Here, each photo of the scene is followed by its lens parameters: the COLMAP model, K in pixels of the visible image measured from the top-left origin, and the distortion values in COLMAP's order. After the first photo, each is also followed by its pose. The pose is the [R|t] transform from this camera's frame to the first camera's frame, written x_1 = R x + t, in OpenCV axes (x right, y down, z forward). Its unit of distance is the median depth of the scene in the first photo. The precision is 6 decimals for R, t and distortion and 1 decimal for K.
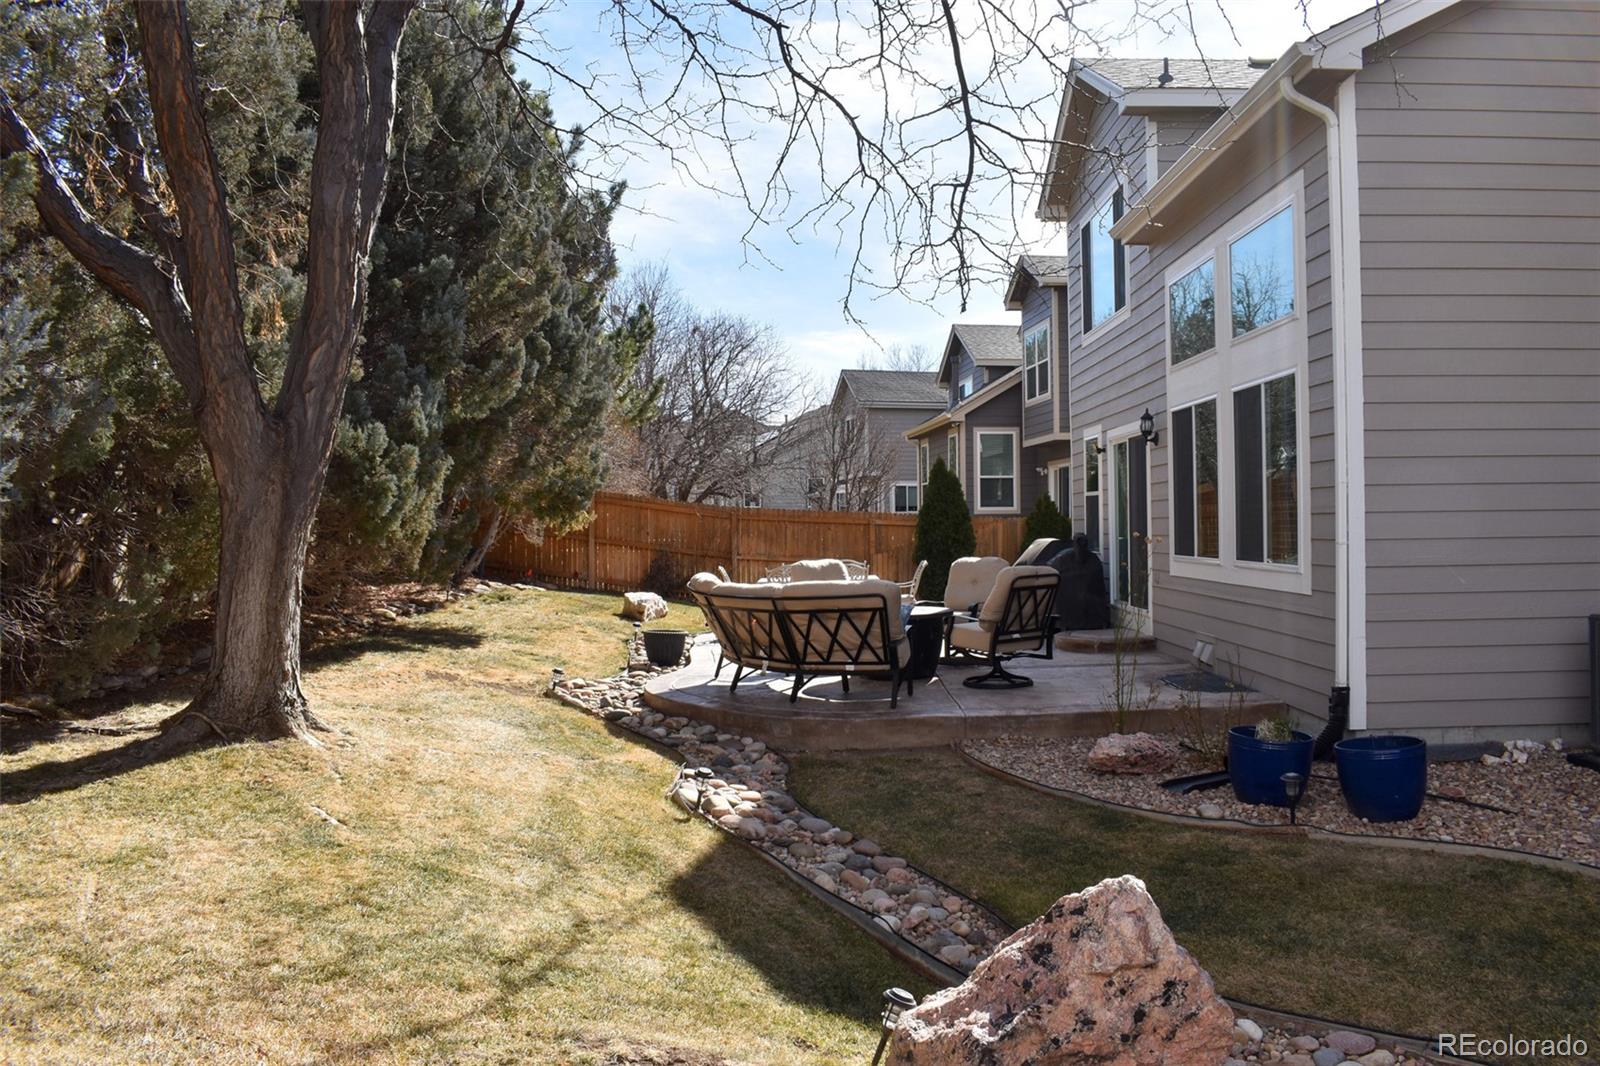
lens RADIAL K [[1250.5, 0, 808.7], [0, 1250.5, 530.4], [0, 0, 1]] dist [-0.100231, 0.018545]
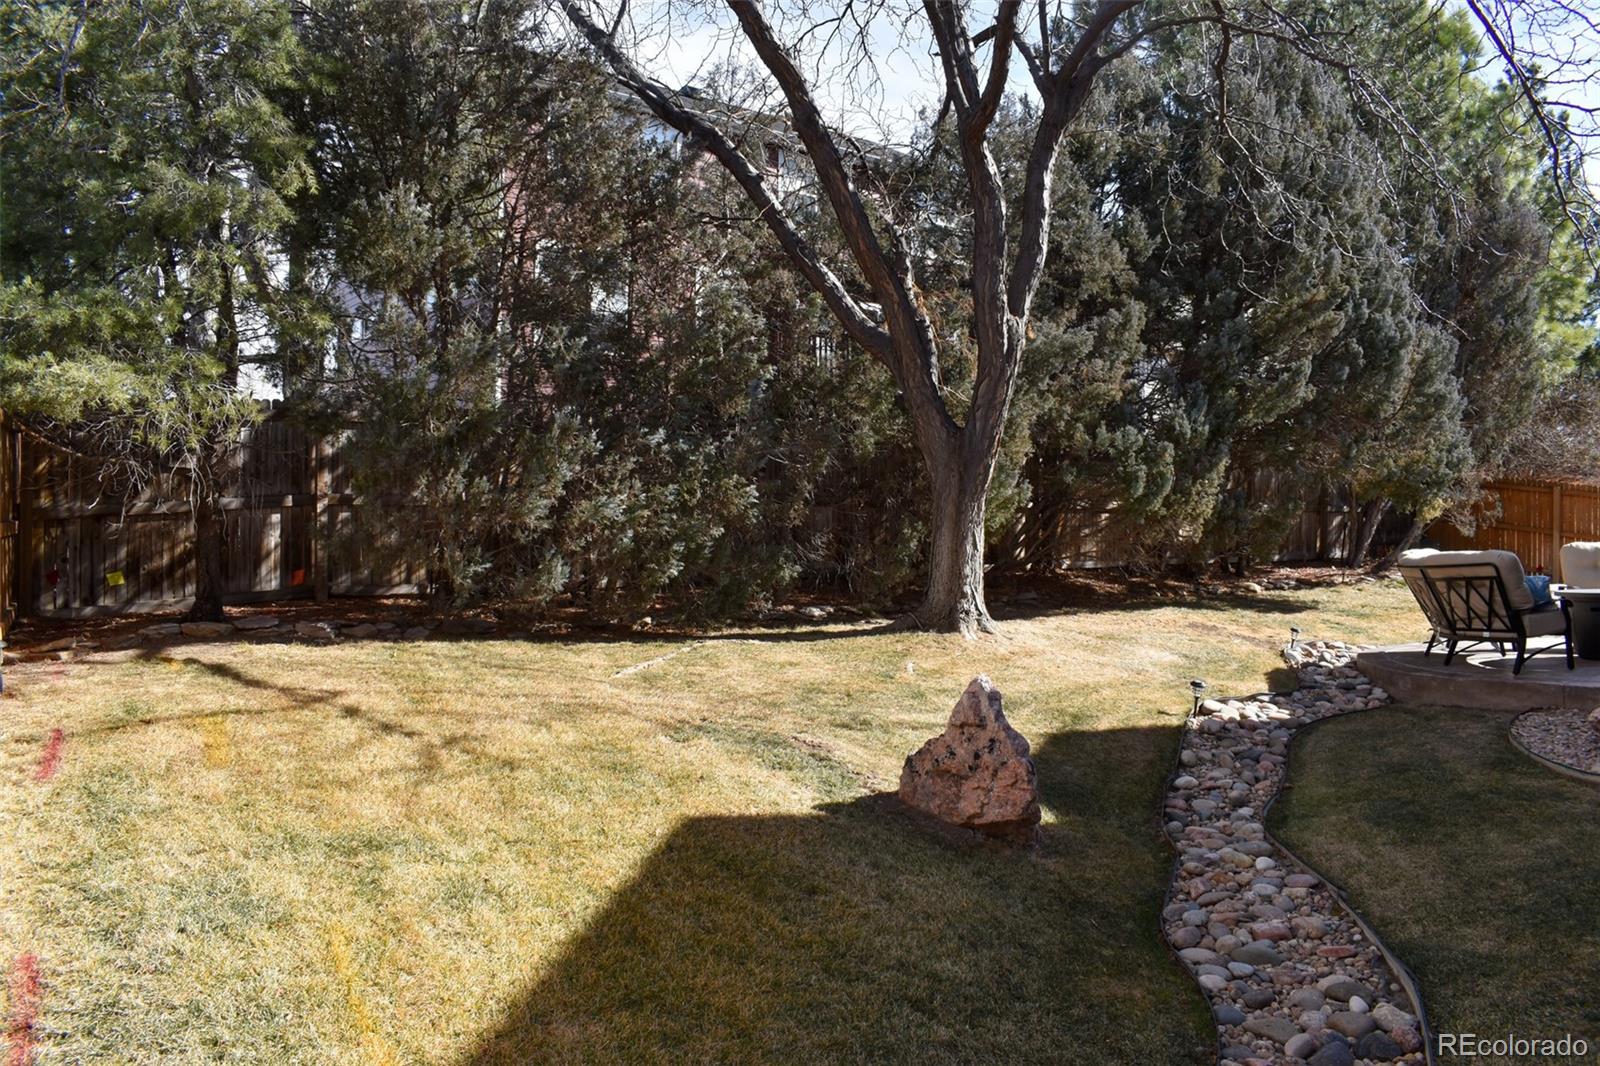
lens RADIAL K [[1250.5, 0, 805.1], [0, 1250.5, 532.6], [0, 0, 1]] dist [-0.100231, 0.018545]
pose [[0.602245, 0.006685, -0.798284, 0.504823], [-0.010765, 0.999942, 0.000252, 0.029728], [0.798239, 0.008441, 0.602282, -0.078681]]
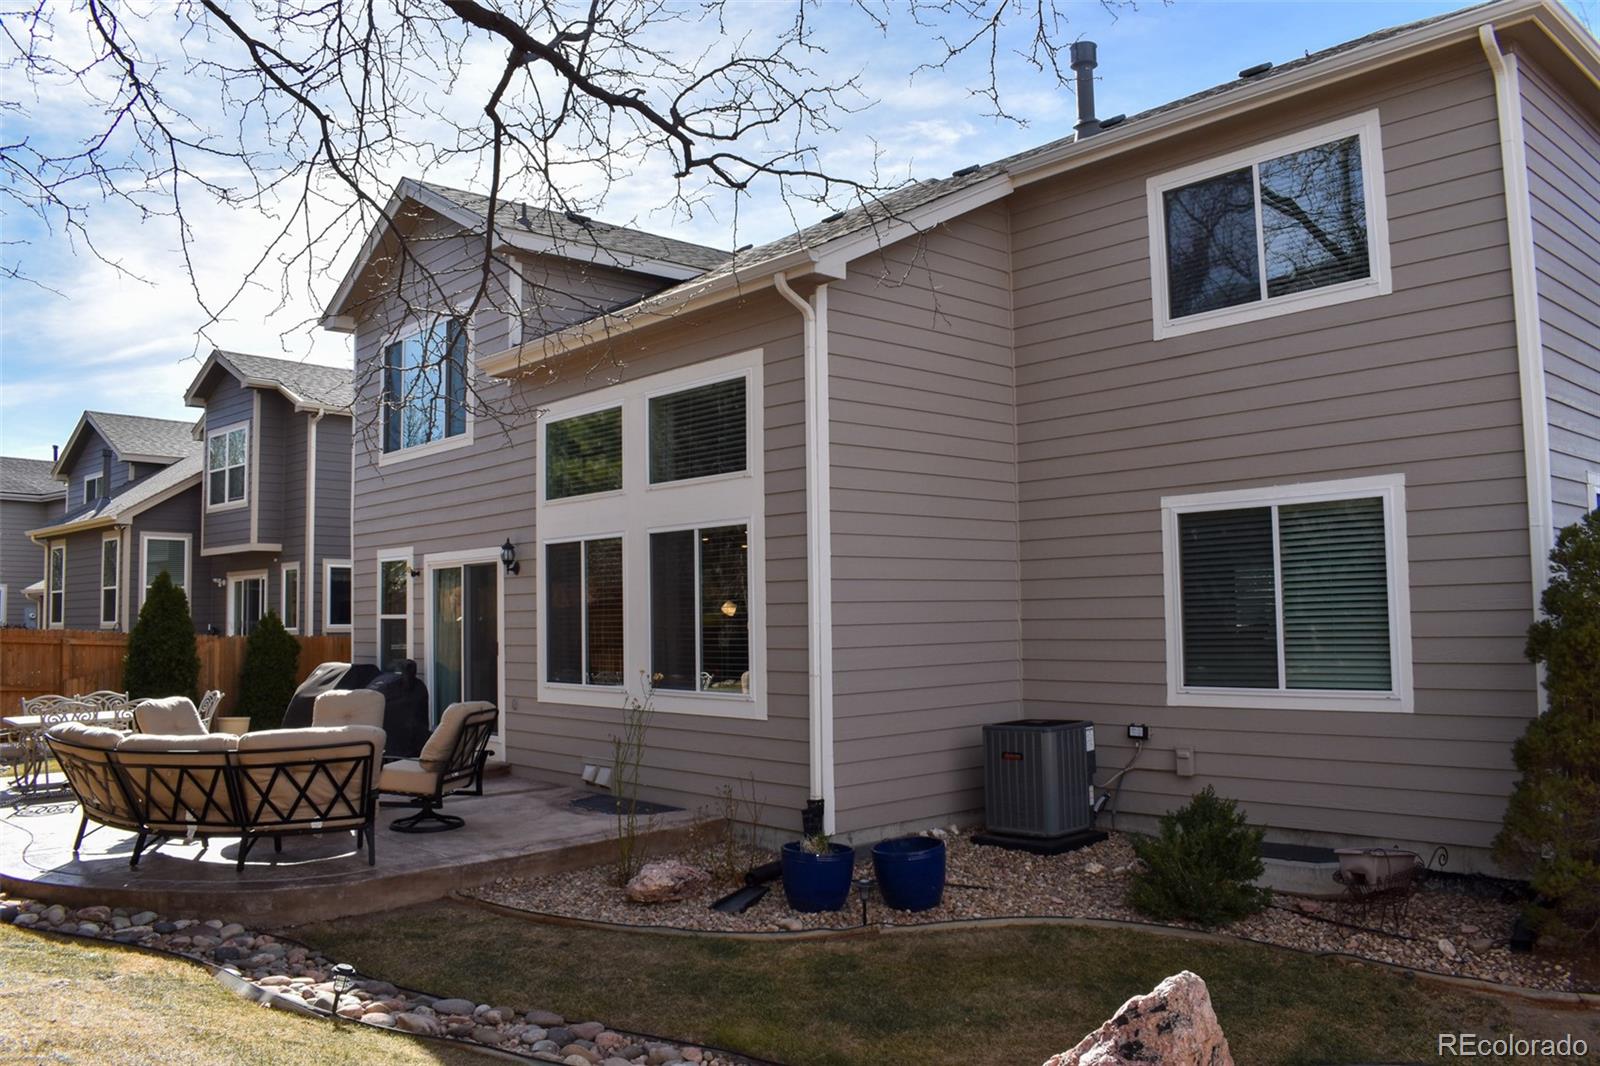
lens RADIAL K [[1250.5, 0, 808.8], [0, 1250.5, 528.6], [0, 0, 1]] dist [-0.100231, 0.018545]
pose [[0.734719, 0.046861, 0.676751, -0.311253], [0.010631, 0.996693, -0.080556, -0.027108], [-0.678289, 0.066381, 0.731791, 0.105868]]
